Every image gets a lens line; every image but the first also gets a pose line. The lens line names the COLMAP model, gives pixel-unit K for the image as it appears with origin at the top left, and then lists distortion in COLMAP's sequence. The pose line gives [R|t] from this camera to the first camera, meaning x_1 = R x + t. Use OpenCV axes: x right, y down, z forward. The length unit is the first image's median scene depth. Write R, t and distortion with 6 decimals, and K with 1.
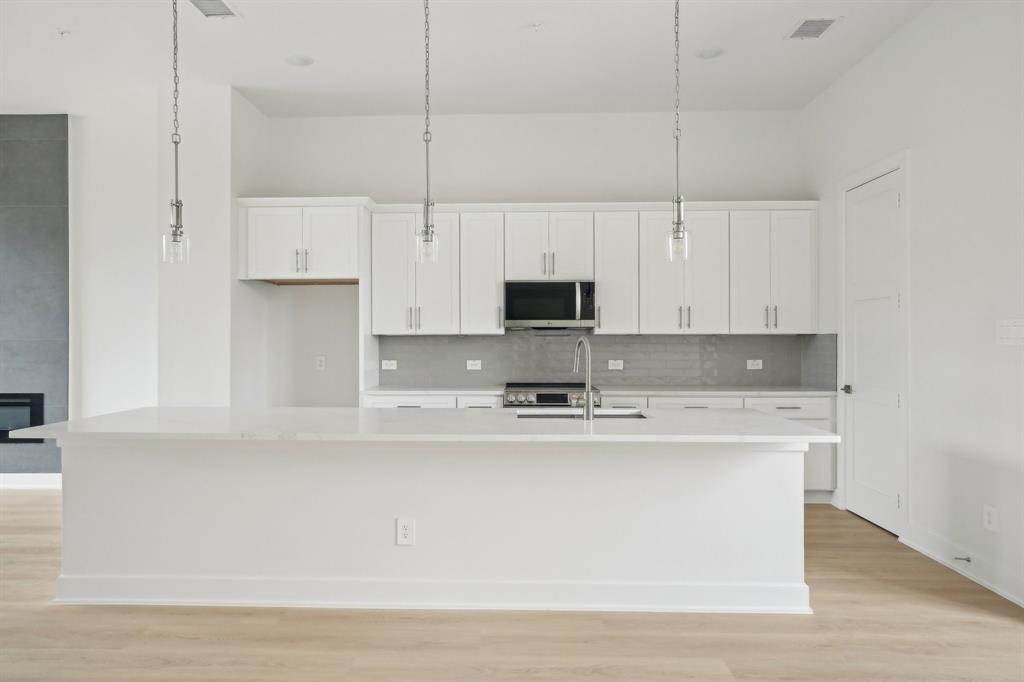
lens RADIAL K [[655.3, 0, 499.8], [0, 655.3, 337.3], [0, 0, 1]] dist [0.003868, 0.004741]
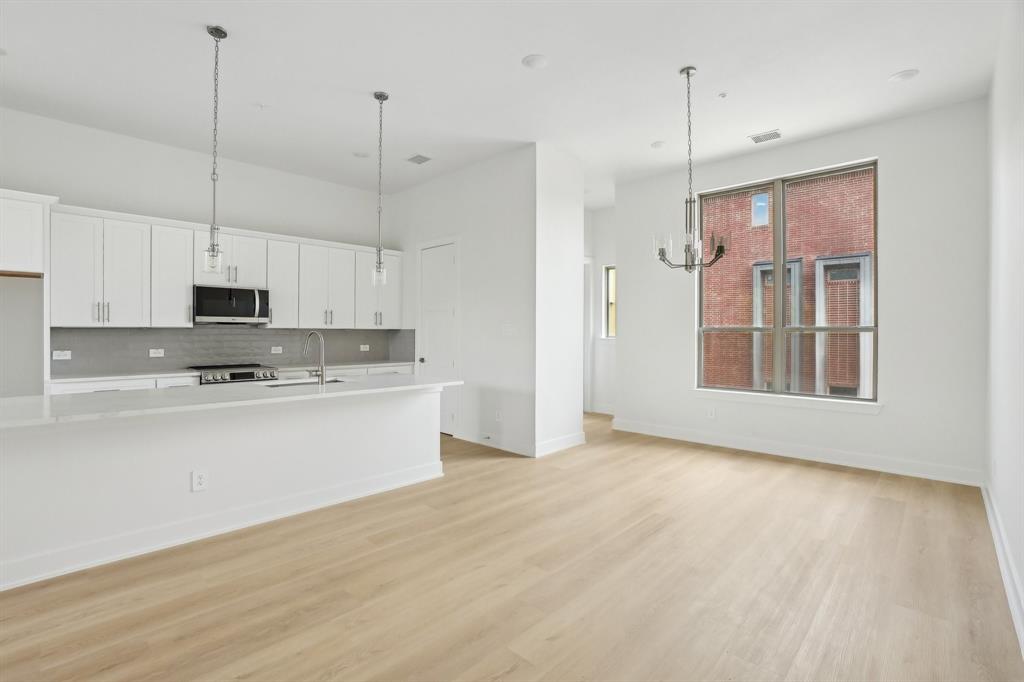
lens RADIAL K [[470.5, 0, 503.3], [0, 470.5, 336.2], [0, 0, 1]] dist [-0.074676, 0.029885]
pose [[0.677162, -0.002514, 0.735829, -0.240315], [-0.006076, 0.999941, 0.009007, 0.000531], [-0.735809, -0.010570, 0.677107, -0.027171]]
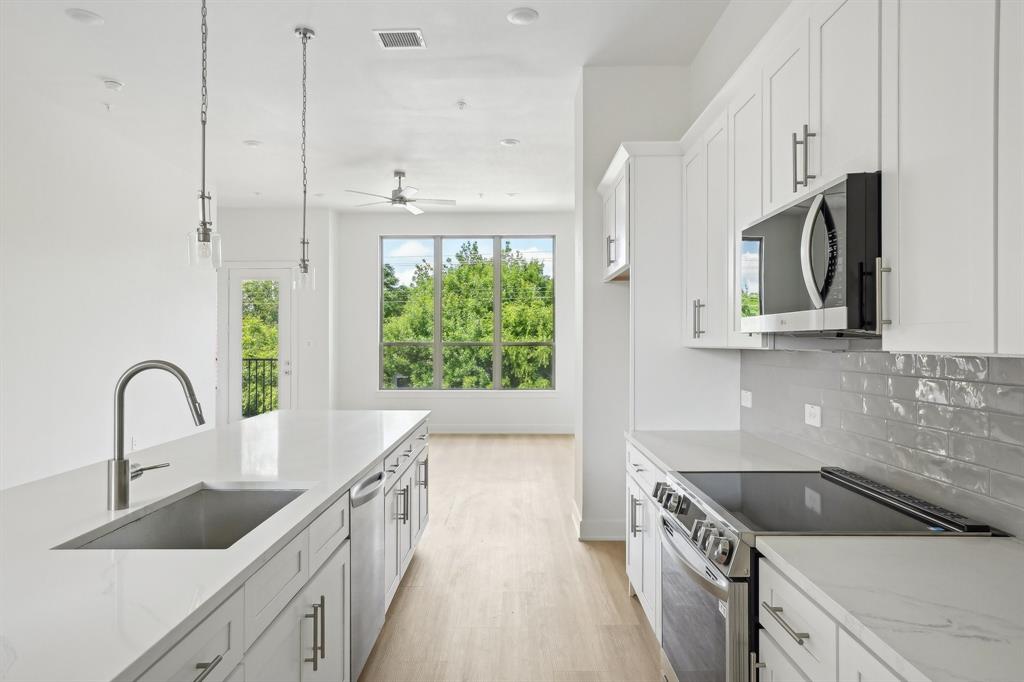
lens RADIAL K [[639.8, 0, 512.0], [0, 639.8, 341.0], [0, 0, 1]] dist [-0.000174, 0.000697]
pose [[0.022631, 0.001729, -0.999742, 0.438829], [0.005908, 0.999981, 0.001863, -0.012762], [0.999726, -0.005948, 0.022621, 0.844350]]
